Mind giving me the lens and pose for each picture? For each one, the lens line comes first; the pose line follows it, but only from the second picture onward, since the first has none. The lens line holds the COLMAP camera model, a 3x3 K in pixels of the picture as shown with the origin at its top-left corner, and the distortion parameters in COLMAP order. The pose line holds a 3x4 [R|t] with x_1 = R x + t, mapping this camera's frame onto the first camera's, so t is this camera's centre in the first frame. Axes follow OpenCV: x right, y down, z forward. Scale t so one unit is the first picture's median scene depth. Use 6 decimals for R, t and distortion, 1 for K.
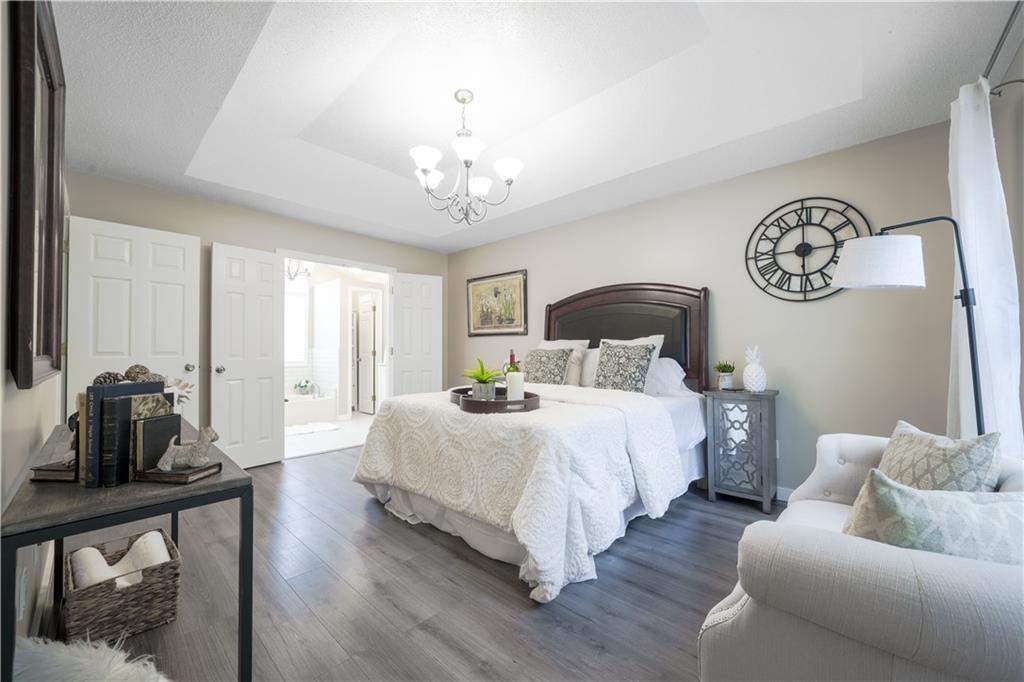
lens RADIAL K [[387.0, 0, 509.9], [0, 387.0, 343.4], [0, 0, 1]] dist [-0.012616, -0.000062]
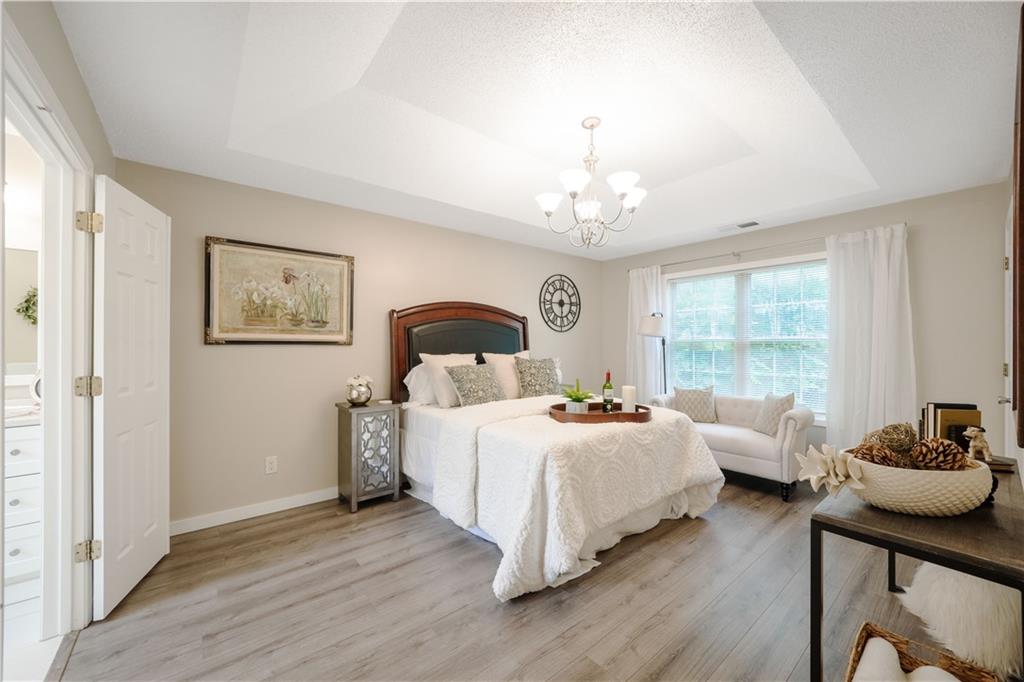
lens RADIAL K [[387.0, 0, 512.2], [0, 387.0, 343.5], [0, 0, 1]] dist [-0.012616, -0.000062]
pose [[0.149249, 0.006116, 0.988781, -1.008210], [-0.017332, 0.999843, -0.003568, -0.042838], [-0.988648, -0.016605, 0.149332, 0.909110]]
